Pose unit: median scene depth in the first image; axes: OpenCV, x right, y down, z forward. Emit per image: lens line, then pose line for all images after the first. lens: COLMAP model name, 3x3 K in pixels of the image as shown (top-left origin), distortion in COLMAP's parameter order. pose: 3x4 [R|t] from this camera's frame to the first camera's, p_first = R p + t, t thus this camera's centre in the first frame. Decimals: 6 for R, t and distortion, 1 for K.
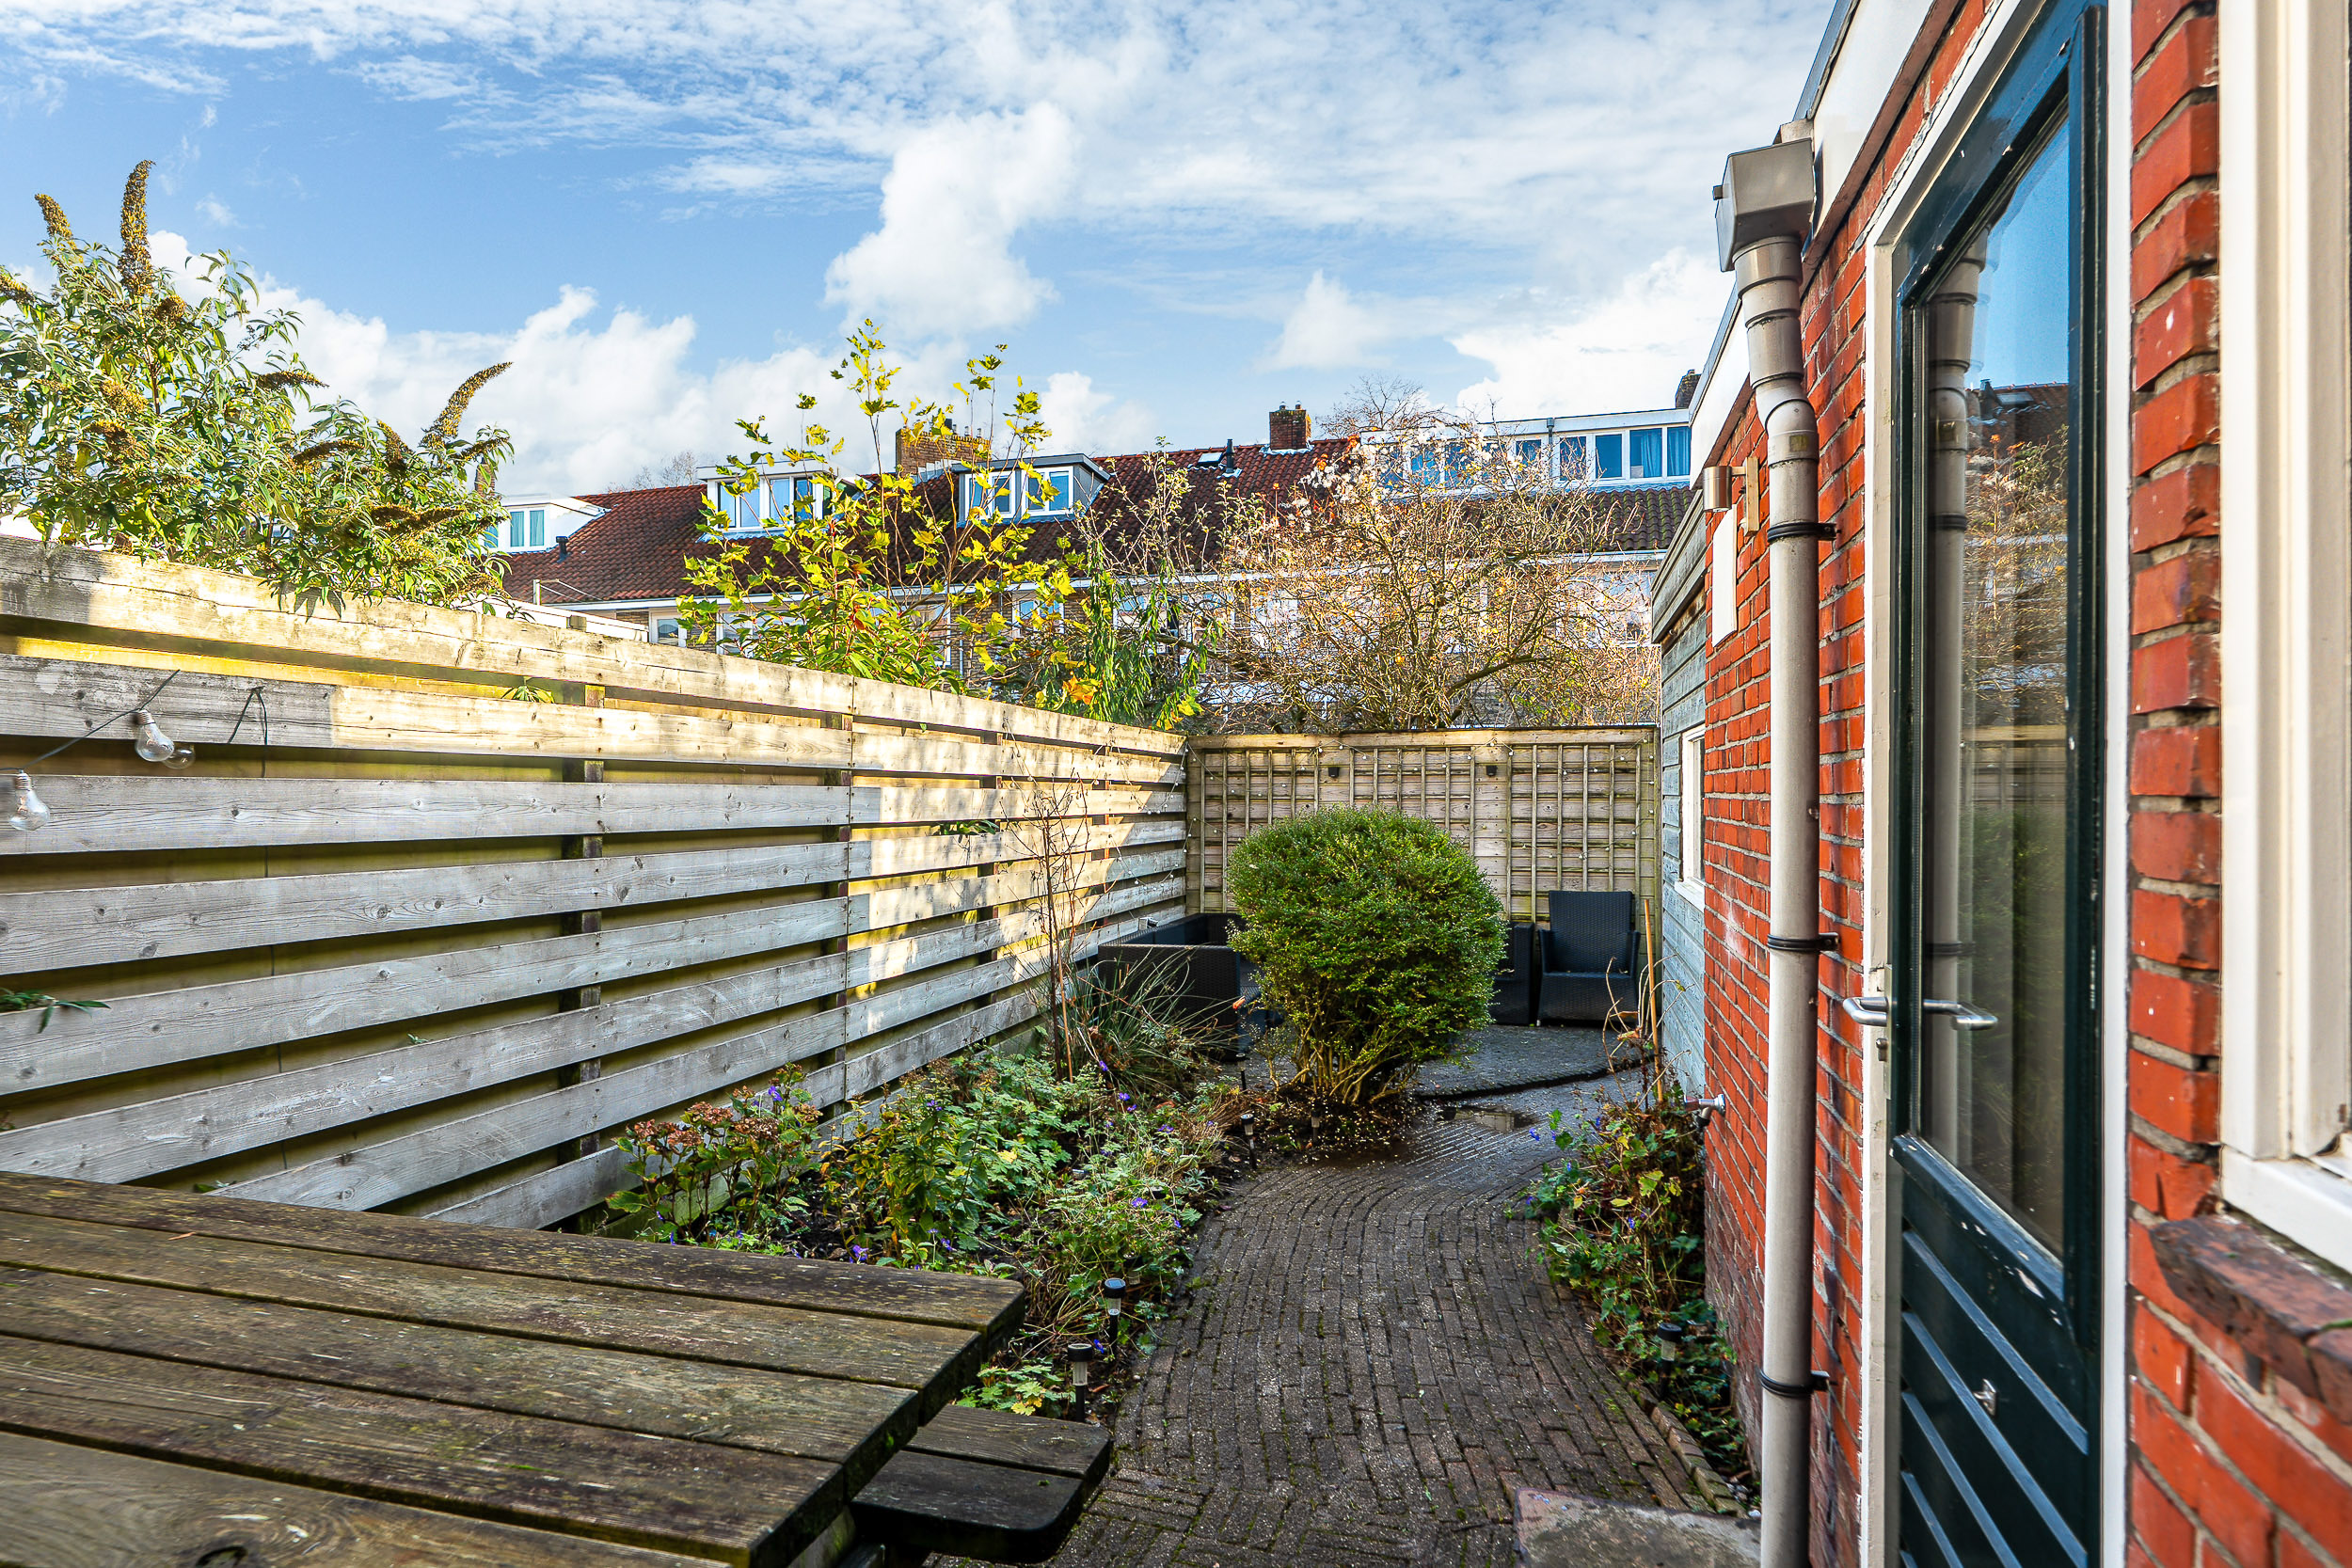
lens RADIAL K [[1320.4, 0, 1176.0], [0, 1320.4, 784.0], [0, 0, 1]] dist [0.001047, 0.001907]
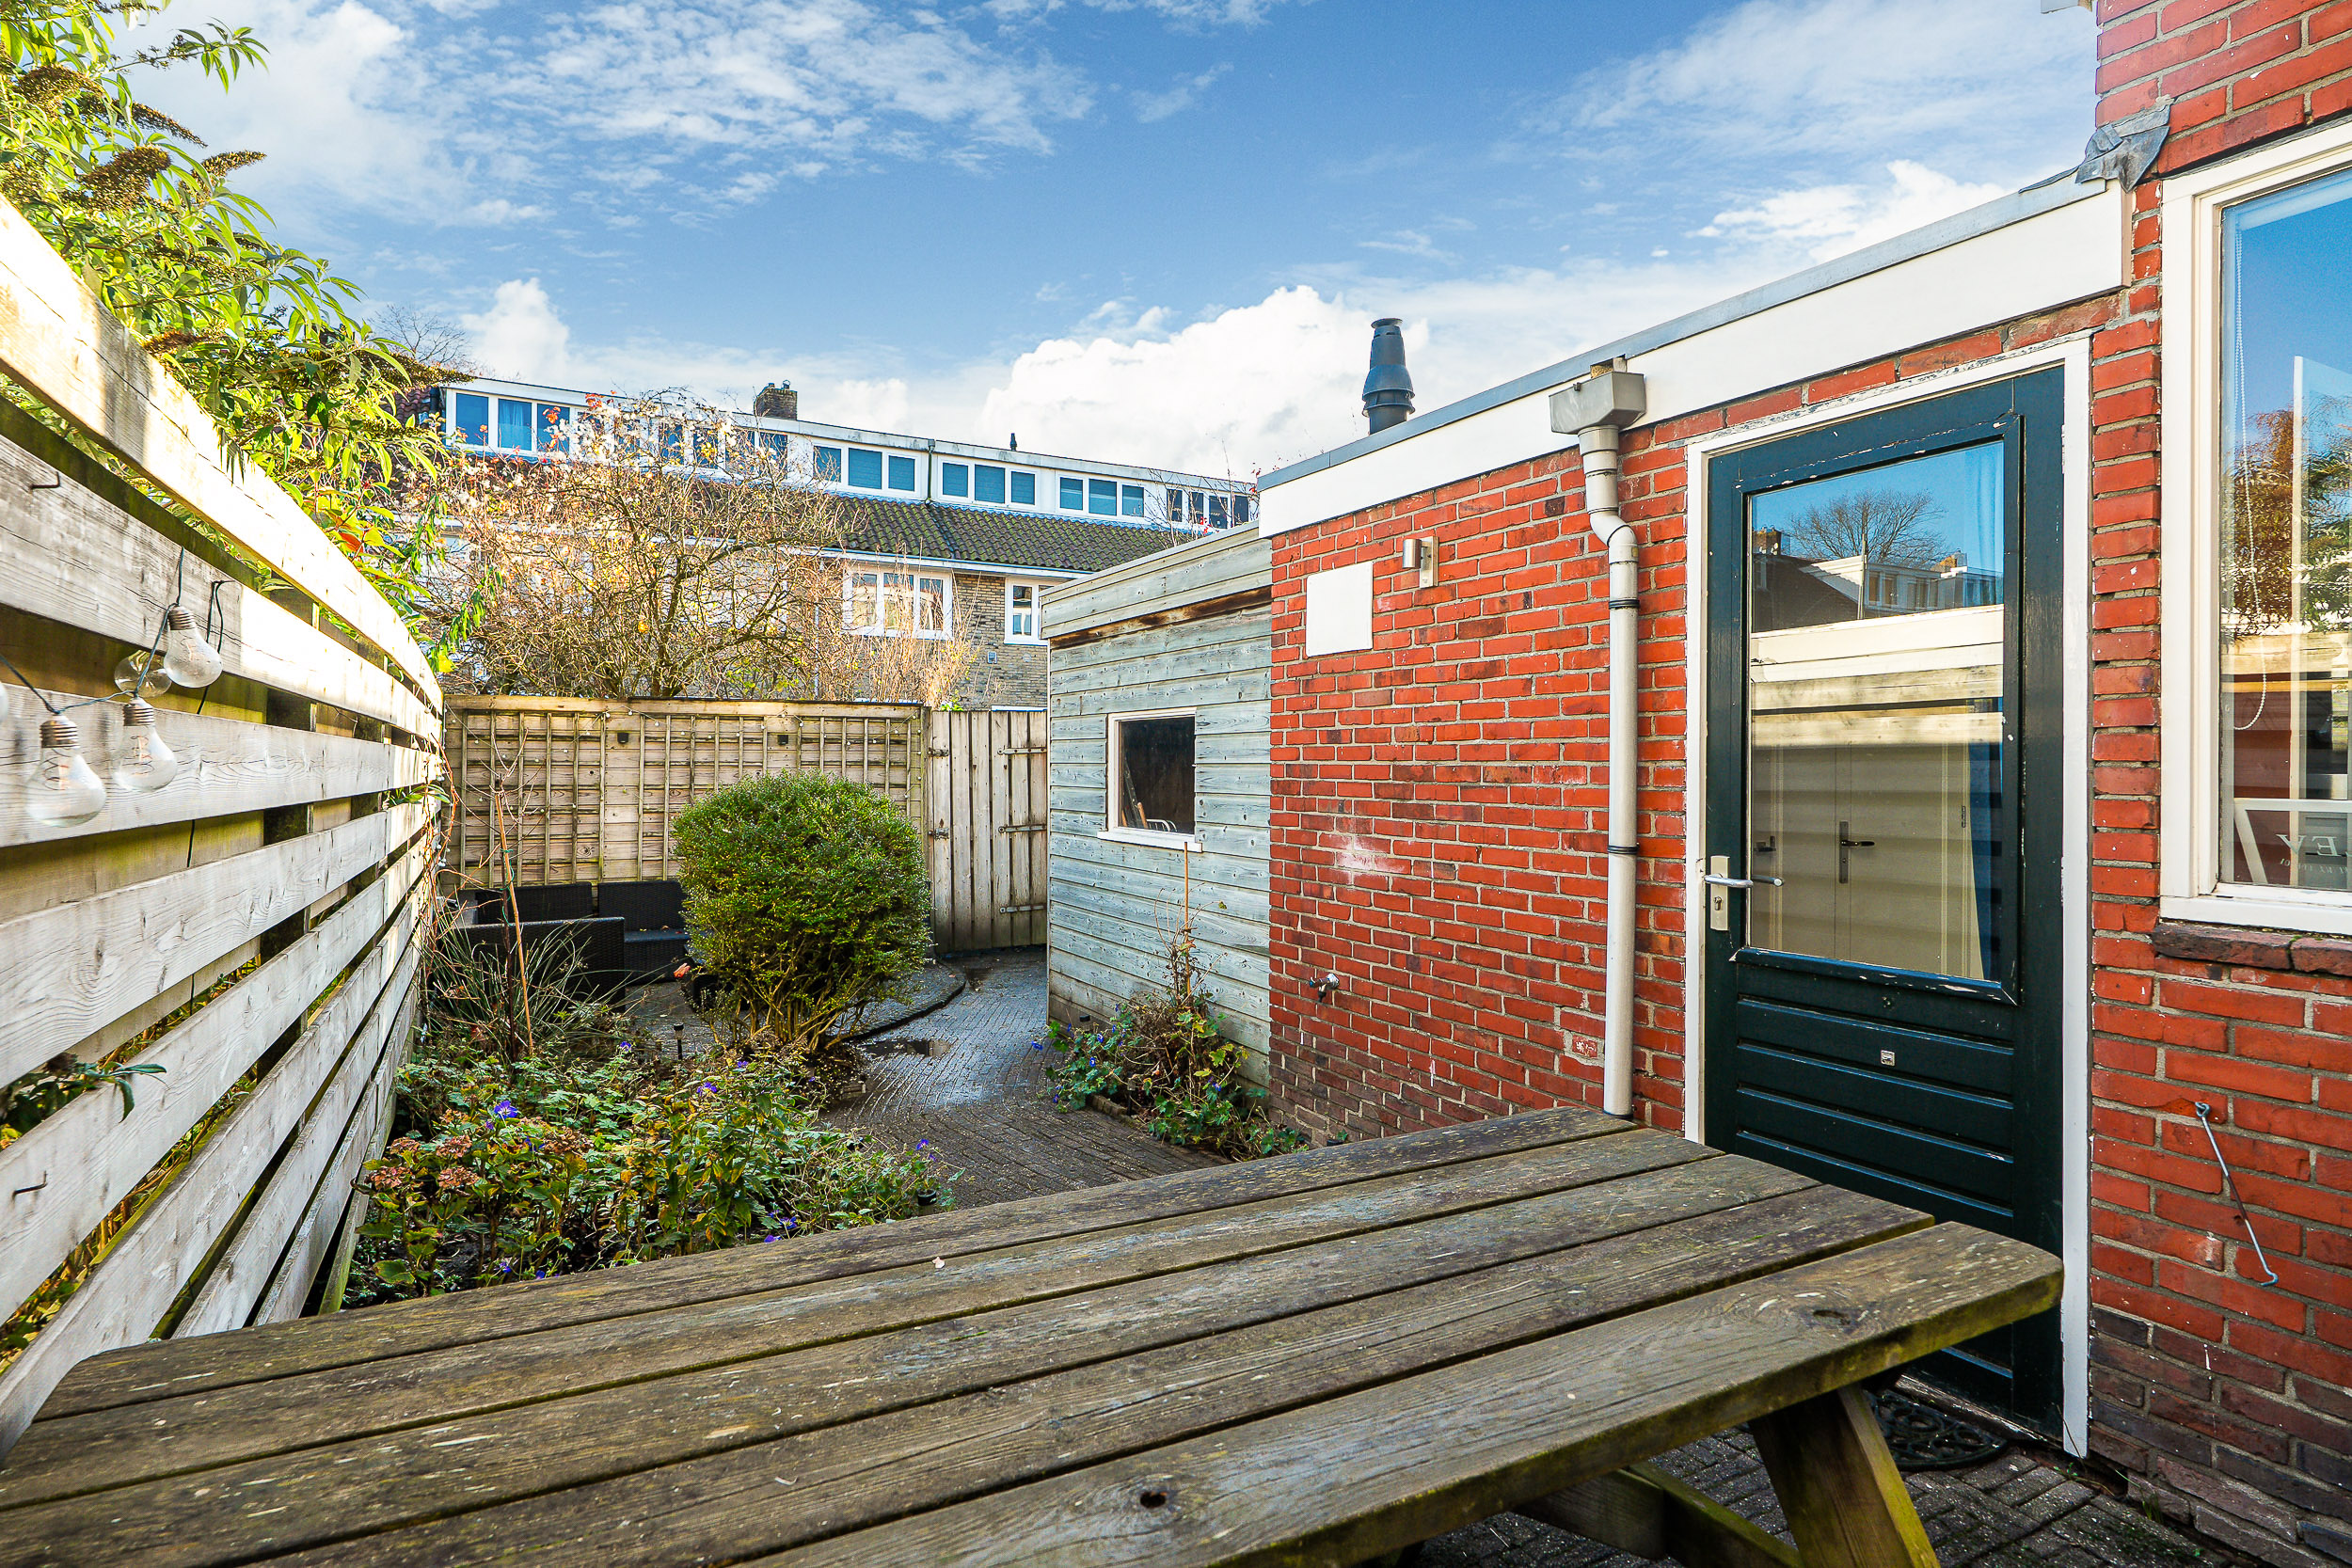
lens RADIAL K [[1222.1, 0, 1171.7], [0, 1222.1, 753.0], [0, 0, 1]] dist [0.001263, 0.000571]
pose [[0.720033, 0.013206, 0.693815, -0.229009], [-0.012068, 0.999906, -0.006508, 0.003309], [-0.693835, -0.003687, 0.720124, 0.063371]]
